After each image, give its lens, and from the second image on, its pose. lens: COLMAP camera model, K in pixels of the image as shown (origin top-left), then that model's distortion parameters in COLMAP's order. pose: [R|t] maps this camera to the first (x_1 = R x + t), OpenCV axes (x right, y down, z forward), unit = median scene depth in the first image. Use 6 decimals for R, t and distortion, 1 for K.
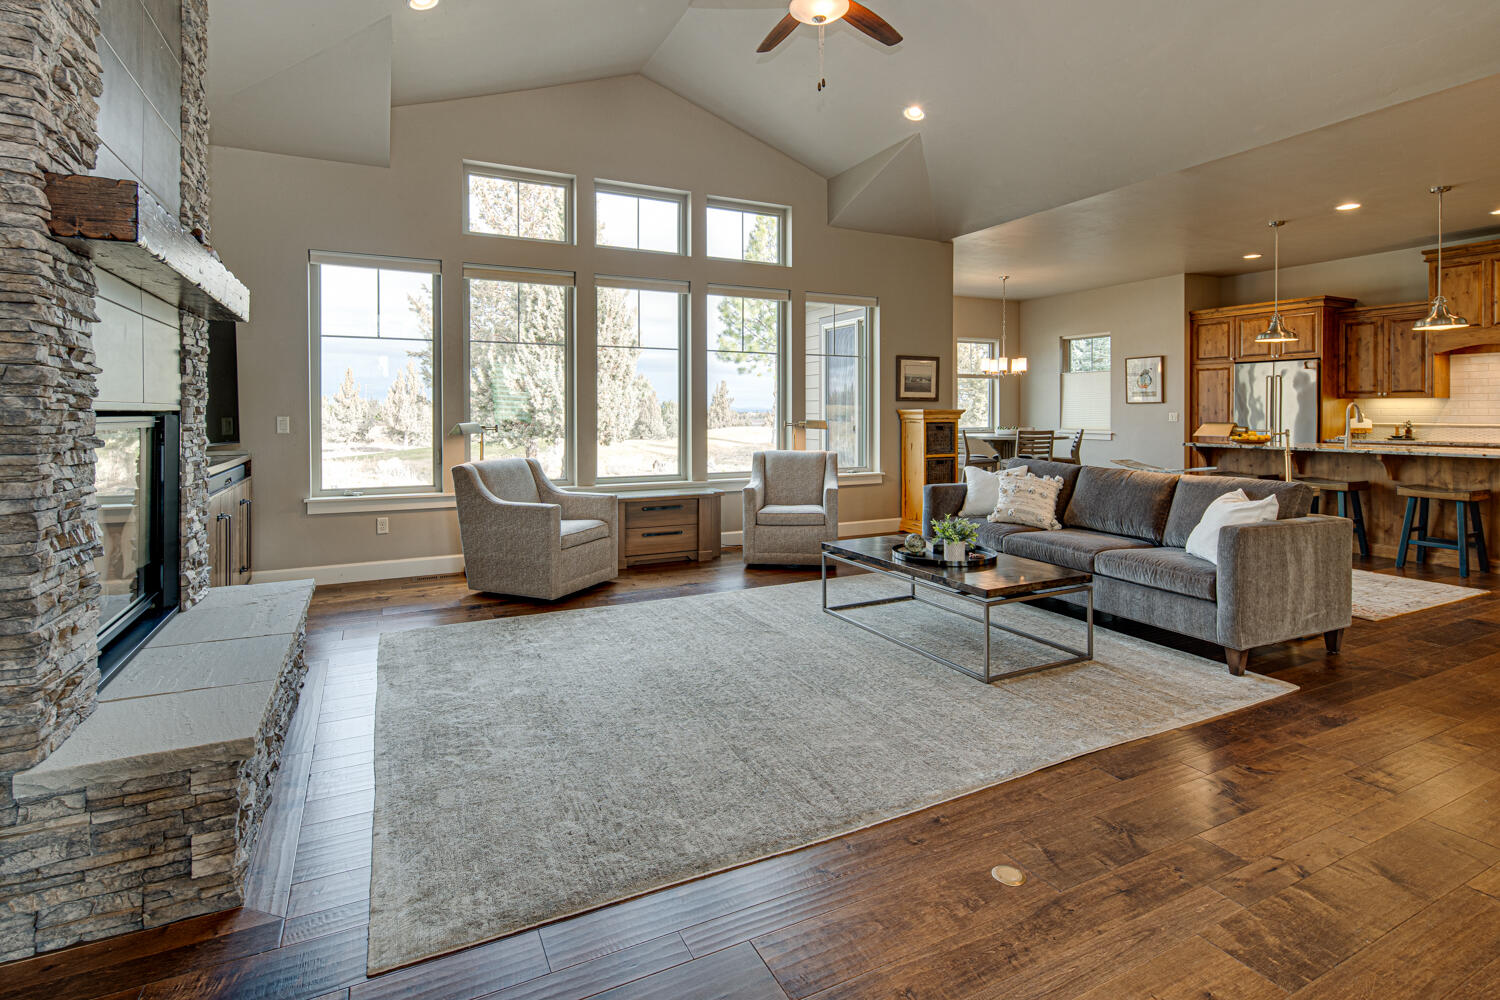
lens RADIAL K [[731.8, 0, 744.1], [0, 731.8, 415.7], [0, 0, 1]] dist [0.007018, -0.005266]
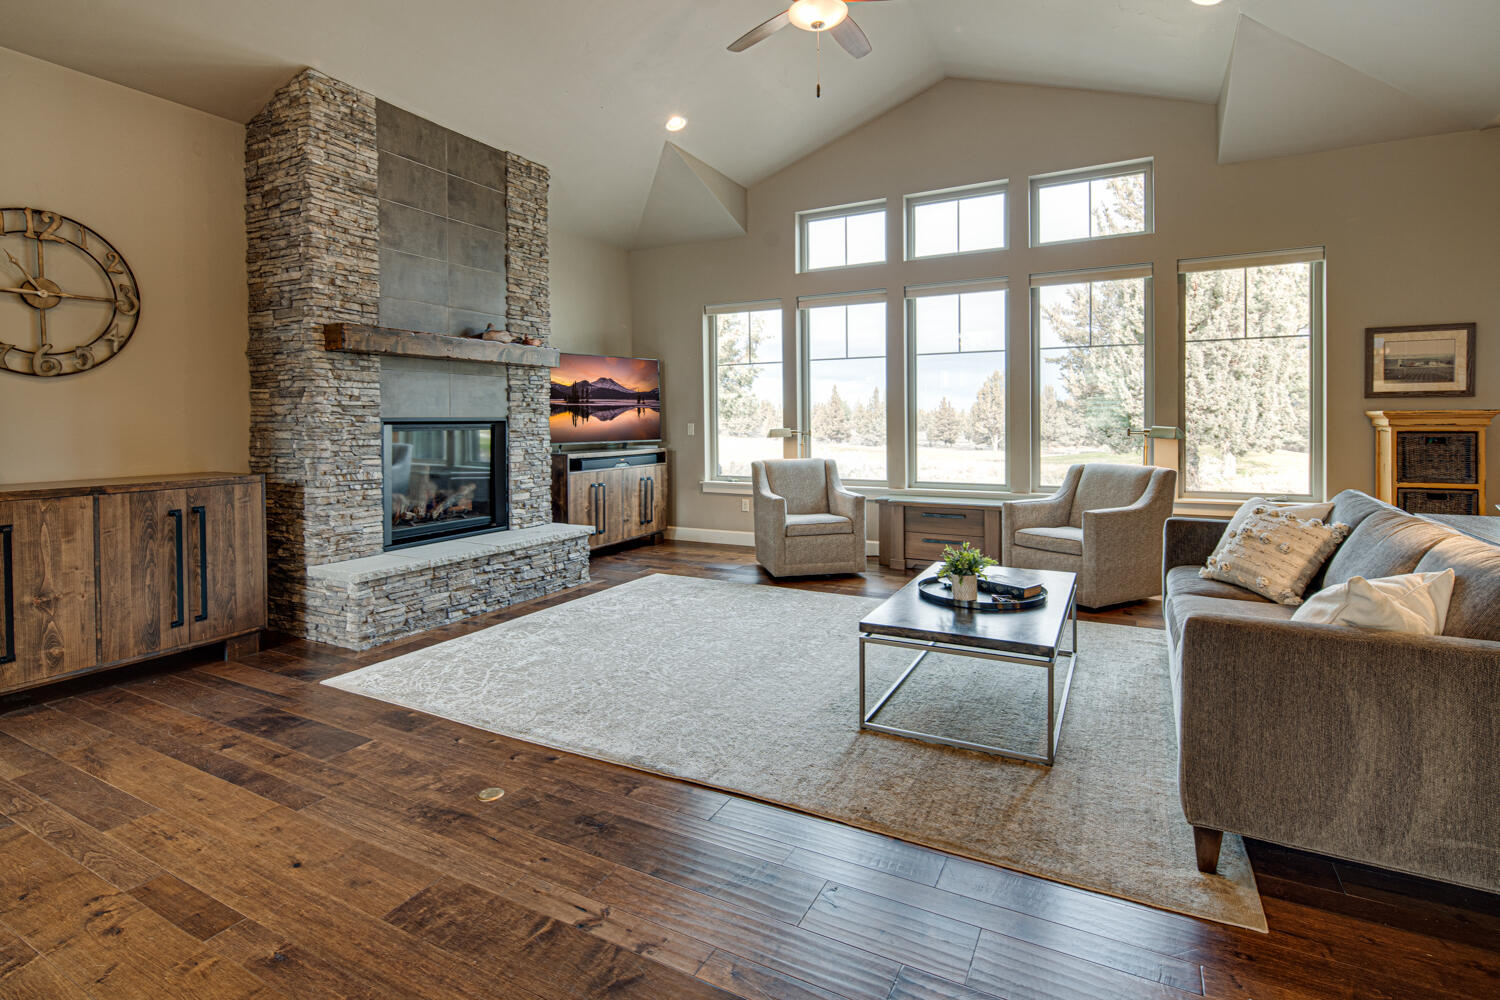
lens RADIAL K [[731.8, 0, 743.6], [0, 731.8, 427.6], [0, 0, 1]] dist [0.007018, -0.005266]
pose [[0.581359, 0.004284, -0.813636, 0.539812], [0.004183, 0.999957, 0.008254, -0.001886], [0.813637, -0.008202, 0.581316, 0.209723]]
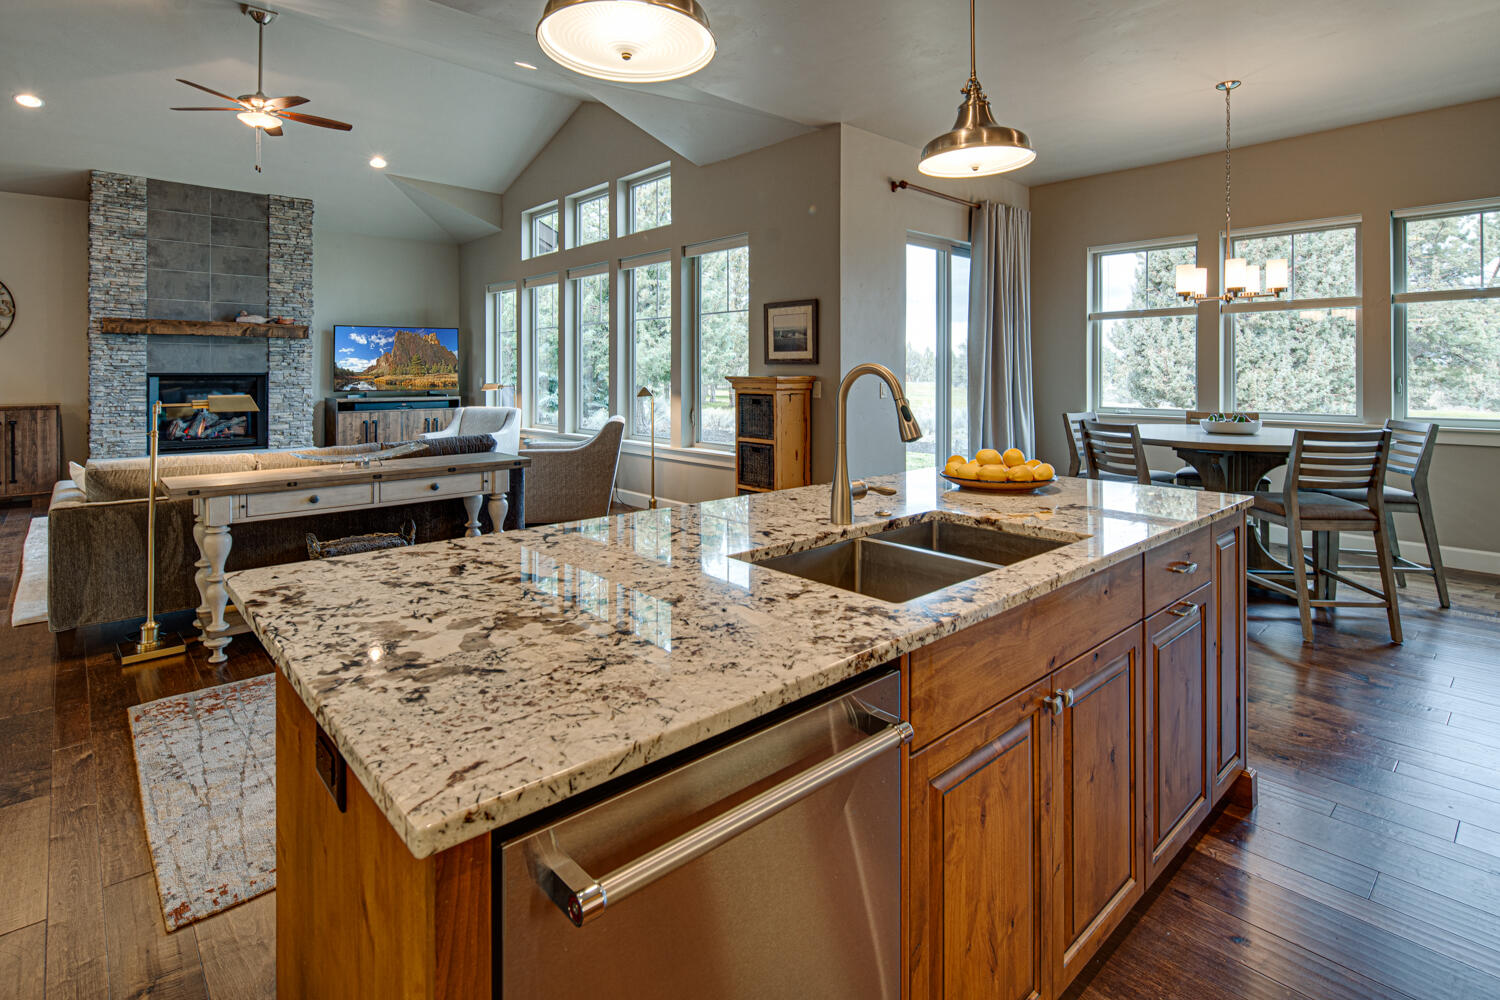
lens RADIAL K [[731.8, 0, 732.4], [0, 731.8, 371.9], [0, 0, 1]] dist [0.007018, -0.005266]
pose [[0.276061, 0.002050, -0.961138, 1.190115], [-0.006287, 0.999980, 0.000327, -0.016168], [0.961120, 0.005952, 0.276068, 0.976817]]
